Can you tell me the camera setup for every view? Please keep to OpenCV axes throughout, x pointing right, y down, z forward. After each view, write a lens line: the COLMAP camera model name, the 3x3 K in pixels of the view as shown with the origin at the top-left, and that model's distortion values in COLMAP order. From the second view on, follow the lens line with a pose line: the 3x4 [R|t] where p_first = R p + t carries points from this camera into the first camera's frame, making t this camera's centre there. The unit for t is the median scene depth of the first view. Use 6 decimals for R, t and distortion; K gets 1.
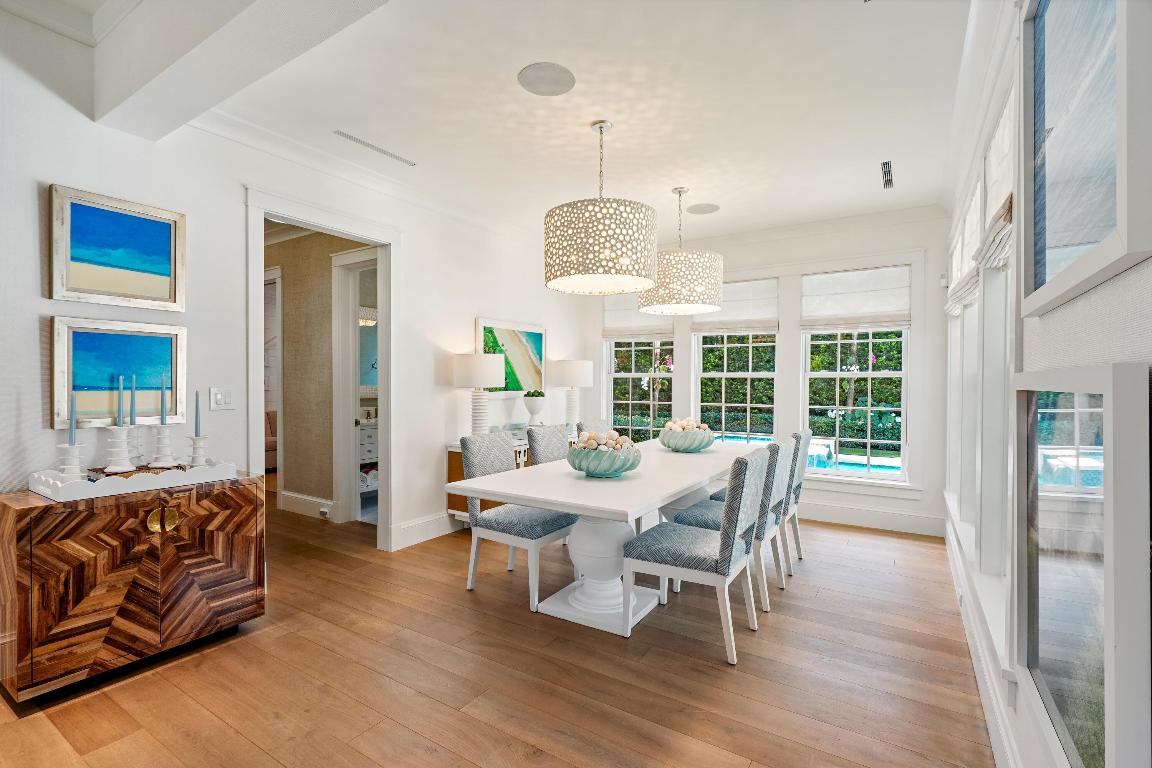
lens RADIAL K [[525.8, 0, 575.0], [0, 525.8, 388.1], [0, 0, 1]] dist [-0.000641, 0.000351]
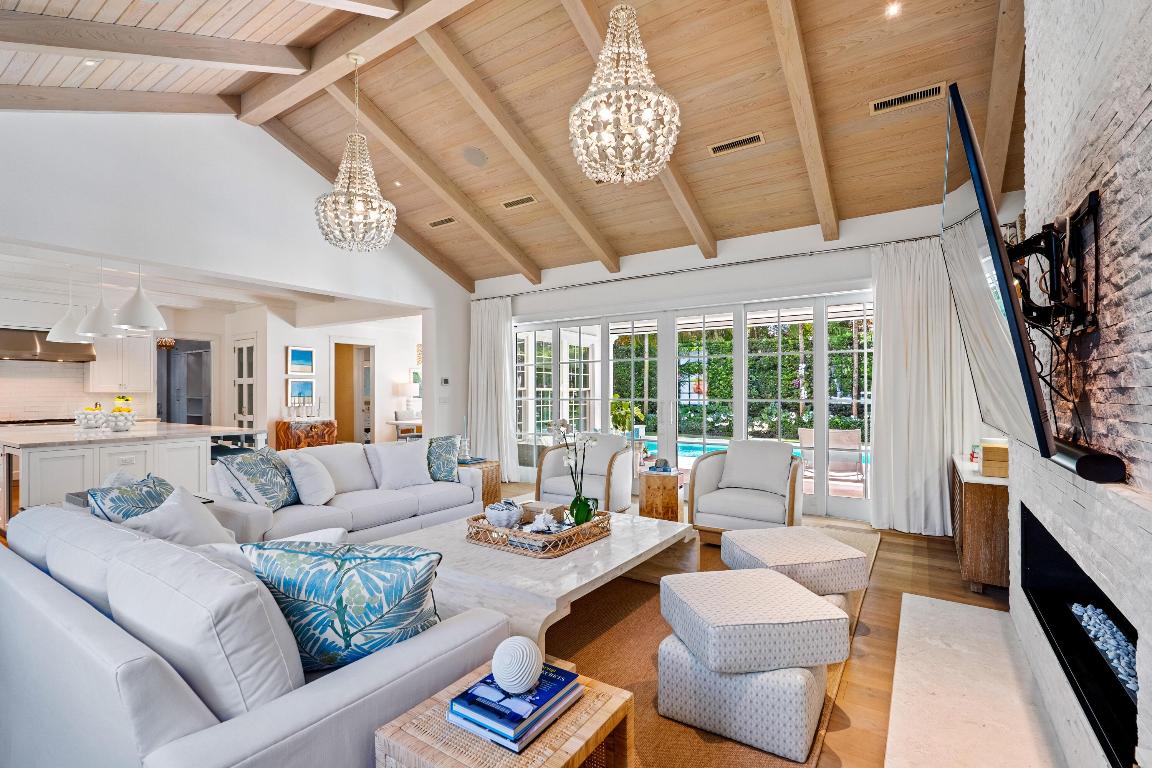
lens RADIAL K [[525.8, 0, 575.0], [0, 525.8, 388.1], [0, 0, 1]] dist [-0.000641, 0.000351]
pose [[0.999810, -0.008052, -0.017726, 1.281056], [0.007699, 0.999772, -0.019896, 0.034414], [0.017883, 0.019756, 0.999645, -2.981712]]
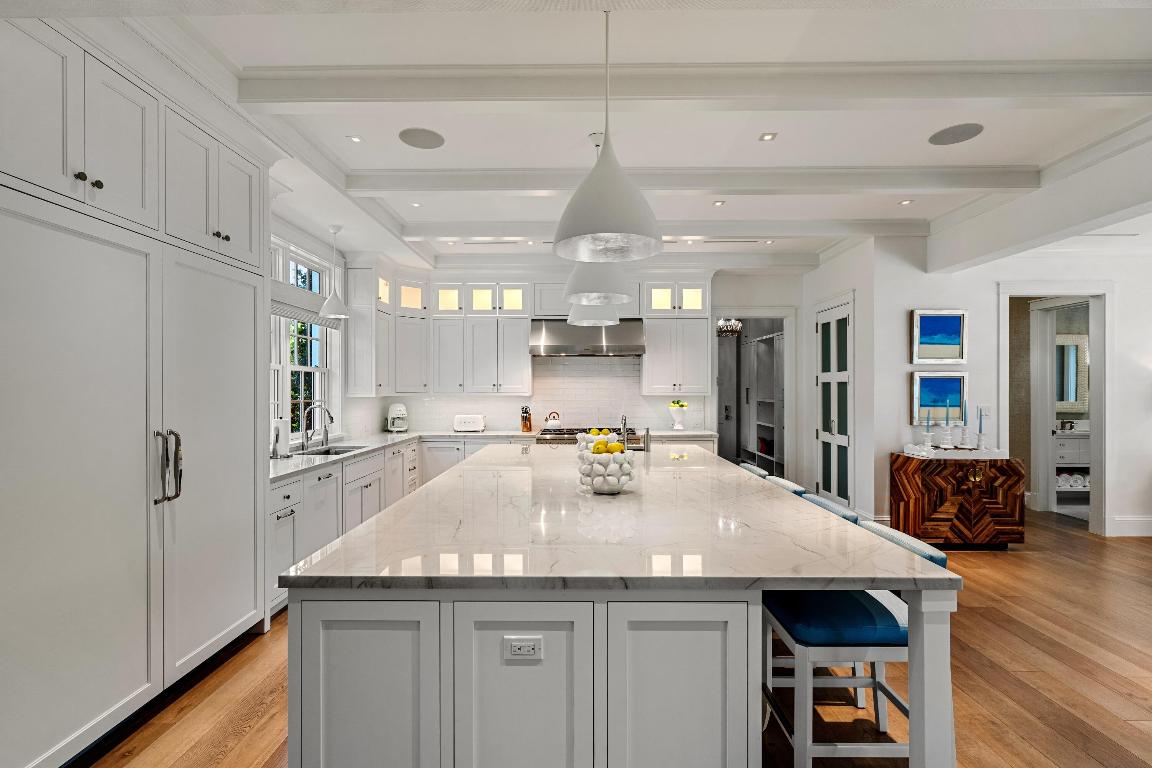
lens RADIAL K [[525.8, 0, 575.0], [0, 525.8, 388.1], [0, 0, 1]] dist [-0.000641, 0.000351]
pose [[0.529583, -0.002393, -0.848255, 0.080543], [-0.006265, 0.999958, -0.006733, -0.047374], [0.848235, 0.008879, 0.529546, -1.258016]]
